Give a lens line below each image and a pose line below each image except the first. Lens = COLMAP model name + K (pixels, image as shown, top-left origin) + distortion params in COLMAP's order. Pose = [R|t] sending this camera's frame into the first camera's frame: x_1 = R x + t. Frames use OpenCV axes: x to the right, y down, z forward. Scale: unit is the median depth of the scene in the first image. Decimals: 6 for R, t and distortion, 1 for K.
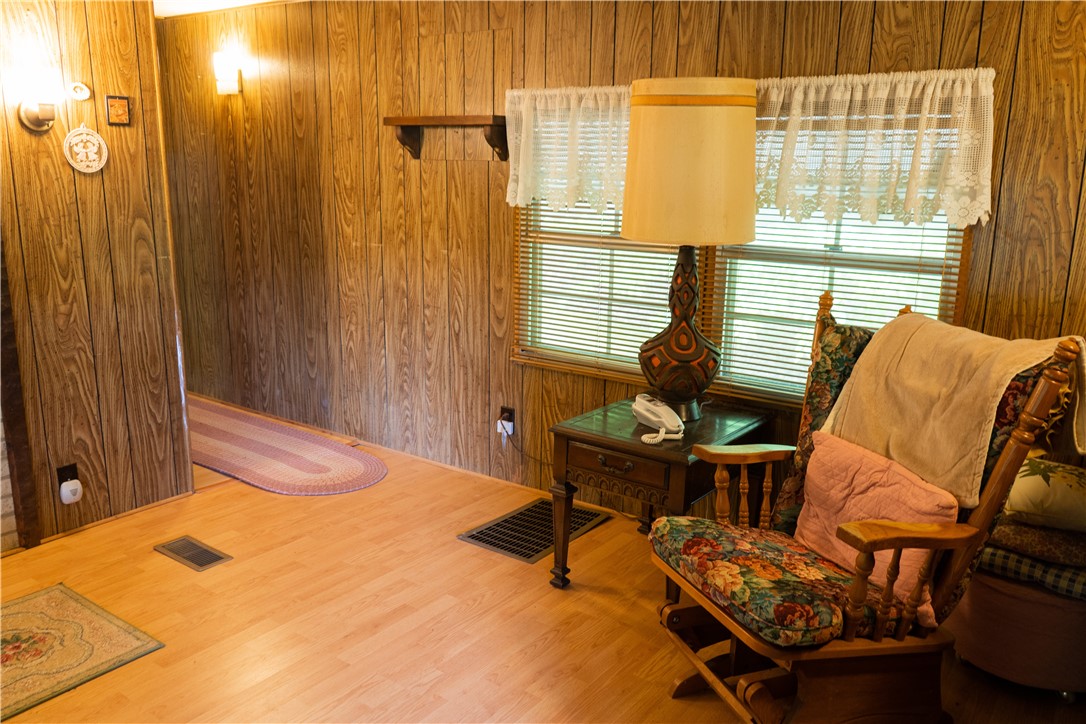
lens RADIAL K [[876.9, 0, 543.9], [0, 876.9, 362.3], [0, 0, 1]] dist [-0.009665, 0.008933]
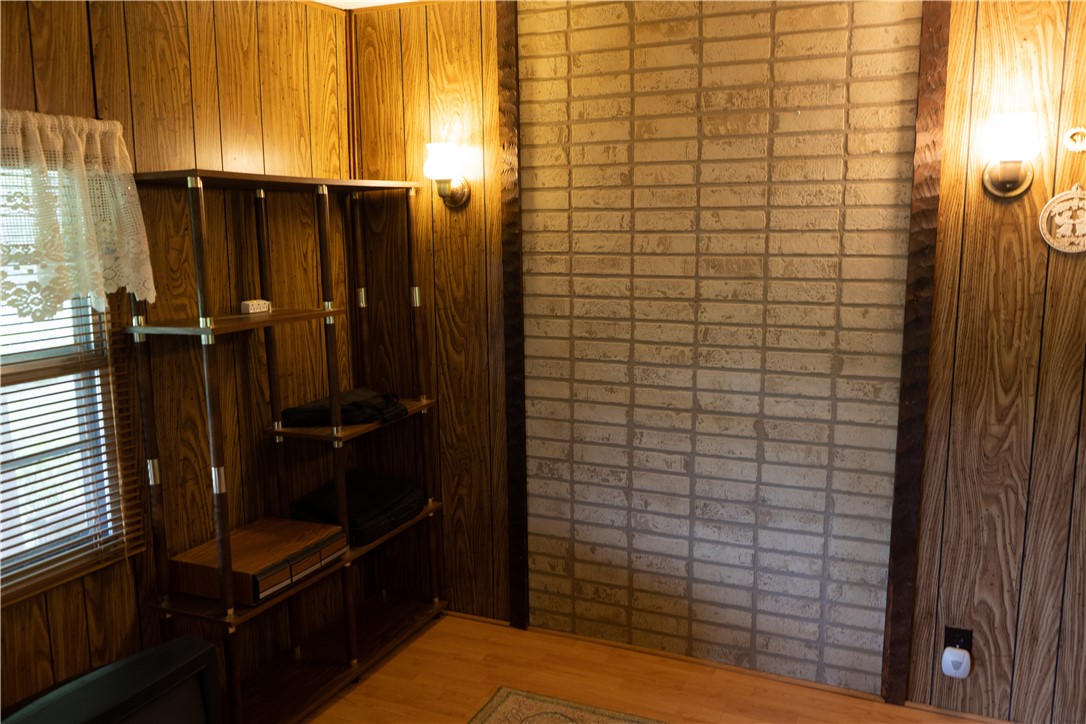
lens RADIAL K [[876.9, 0, 538.9], [0, 876.9, 362.9], [0, 0, 1]] dist [-0.009665, 0.008933]
pose [[0.209903, 0.146105, -0.966744, 0.086642], [-0.216798, 0.971113, 0.099694, -0.107569], [0.953383, 0.188662, 0.235515, 0.440641]]
